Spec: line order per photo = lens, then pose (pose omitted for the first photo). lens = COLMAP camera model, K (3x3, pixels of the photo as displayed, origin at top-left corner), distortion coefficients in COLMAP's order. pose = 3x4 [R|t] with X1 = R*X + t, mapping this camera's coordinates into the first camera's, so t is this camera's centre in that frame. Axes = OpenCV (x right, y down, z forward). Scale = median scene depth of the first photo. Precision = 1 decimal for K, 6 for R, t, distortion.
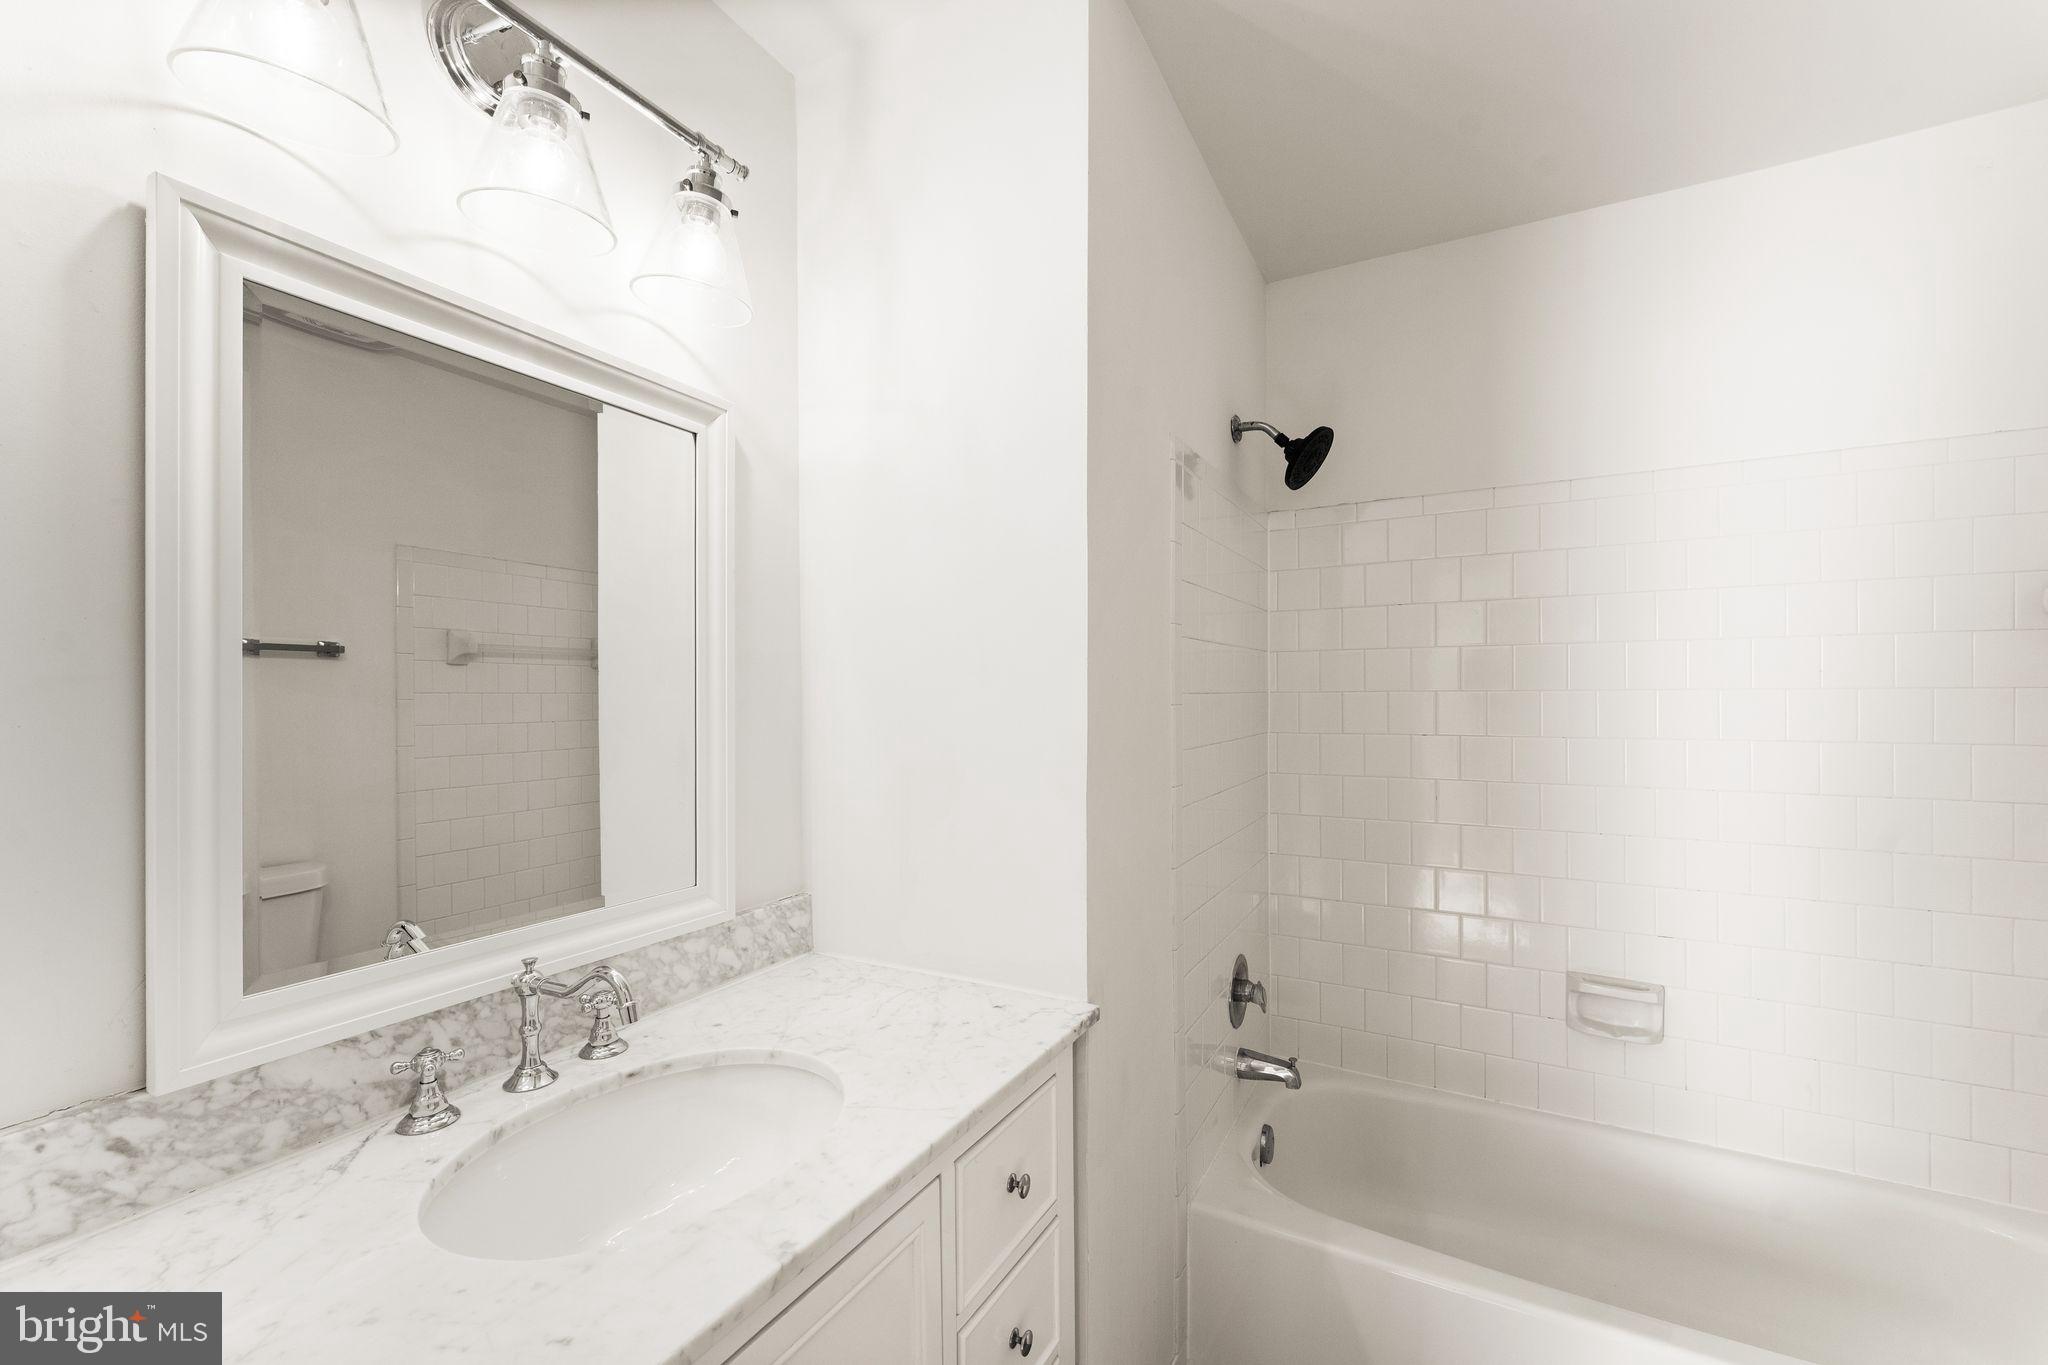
lens RADIAL K [[853.4, 0, 1024.2], [0, 853.4, 692.7], [0, 0, 1]] dist [-0.000115, -0.000289]
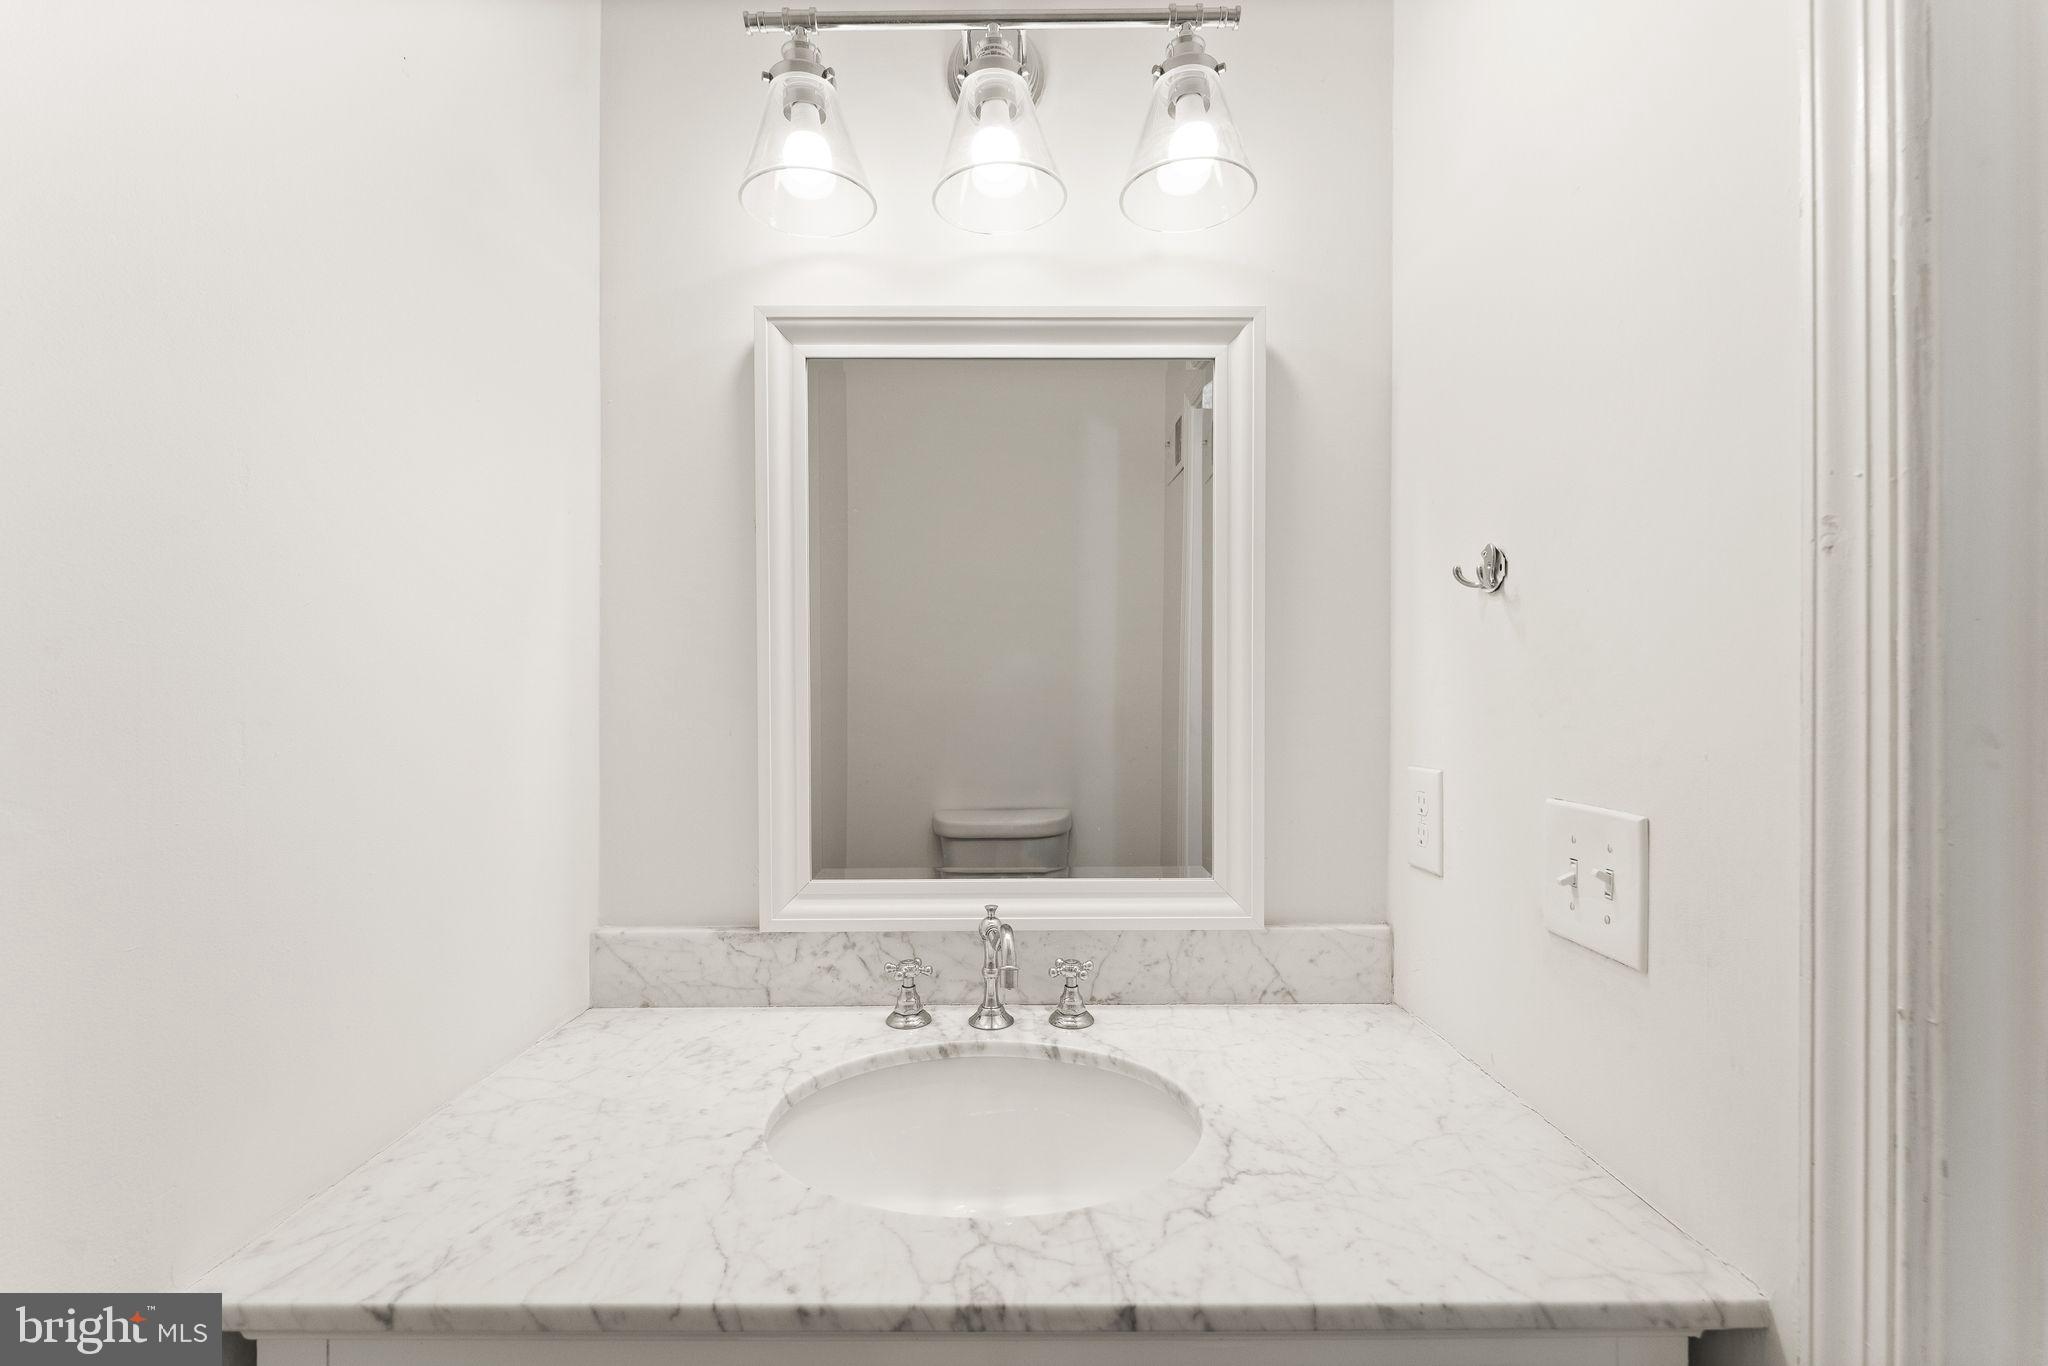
lens RADIAL K [[796.0, 0, 1030.0], [0, 796.0, 686.1], [0, 0, 1]] dist [-0.002547, -0.000497]
pose [[0.475226, 0.024982, -0.879509, 0.321372], [0.010513, 0.999364, 0.034067, -0.001851], [0.879801, -0.025436, 0.474661, 0.582306]]
